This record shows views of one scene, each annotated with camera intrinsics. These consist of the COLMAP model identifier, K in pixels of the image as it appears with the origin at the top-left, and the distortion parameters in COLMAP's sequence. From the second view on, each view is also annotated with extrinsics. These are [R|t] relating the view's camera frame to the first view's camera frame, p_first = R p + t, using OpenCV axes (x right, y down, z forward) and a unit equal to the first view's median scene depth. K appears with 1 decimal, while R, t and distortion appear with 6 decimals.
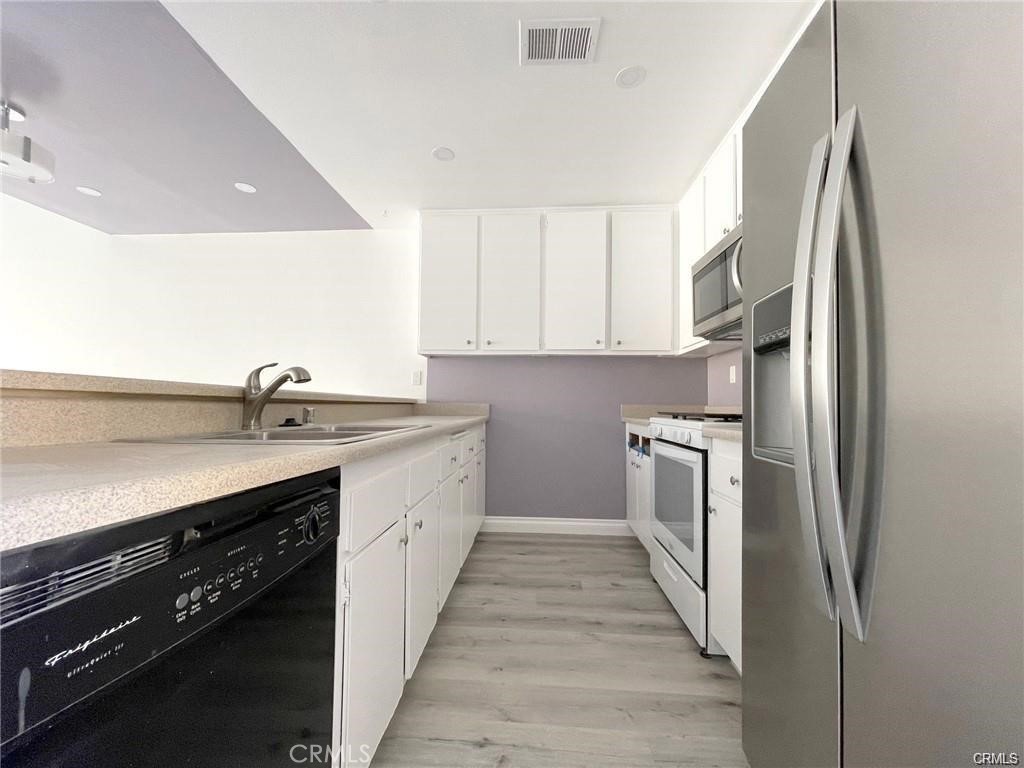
lens RADIAL K [[405.3, 0, 465.5], [0, 405.3, 401.6], [0, 0, 1]] dist [0.010055, -0.000116]
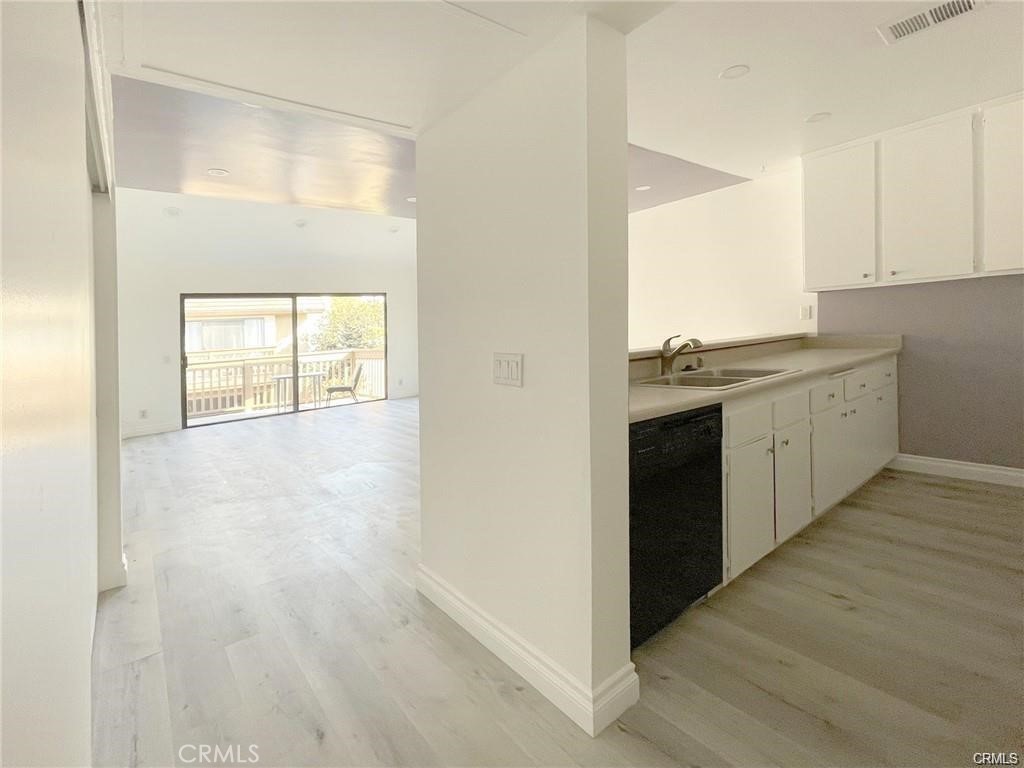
lens RADIAL K [[409.5, 0, 500.2], [0, 409.5, 369.7], [0, 0, 1]] dist [-0.001291, -0.000093]
pose [[0.685881, 0.004831, -0.727697, 0.132048], [0.083538, 0.992845, 0.085328, -0.084484], [0.722902, -0.119316, 0.680570, -0.363712]]
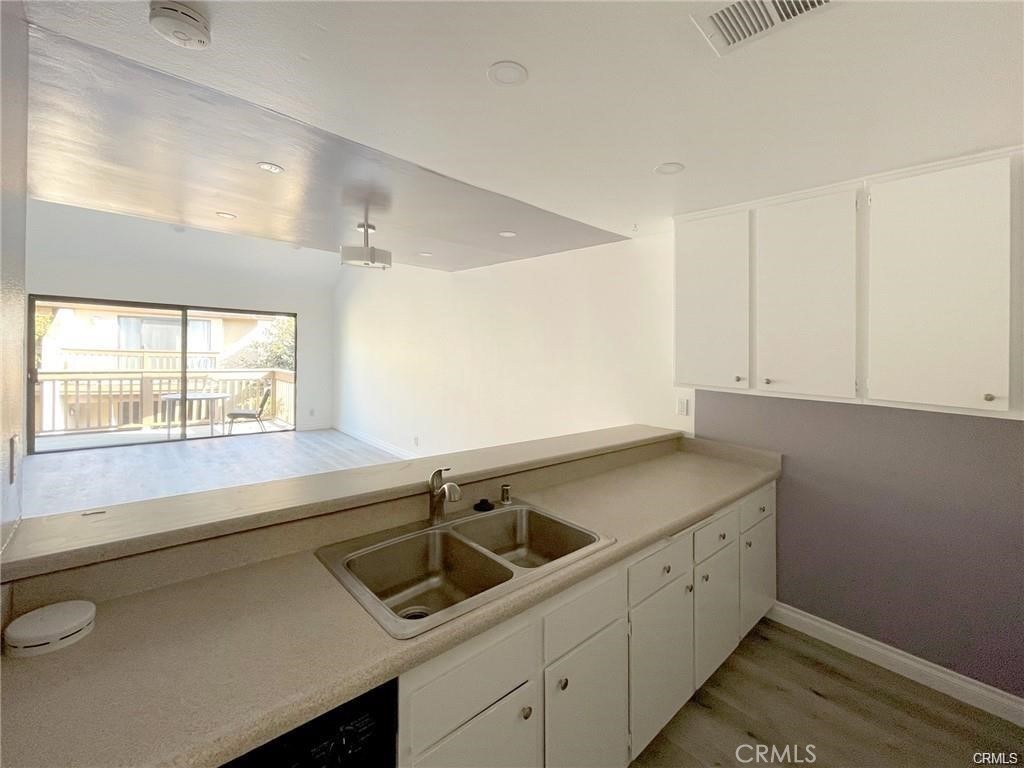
lens RADIAL K [[411.7, 0, 507.4], [0, 411.7, 373.1], [0, 0, 1]] dist [0.000538, 0.000101]
pose [[0.767326, 0.016175, -0.641053, 0.182724], [0.010356, 0.999239, 0.037609, -0.204742], [0.641173, -0.035497, 0.766575, 0.147619]]
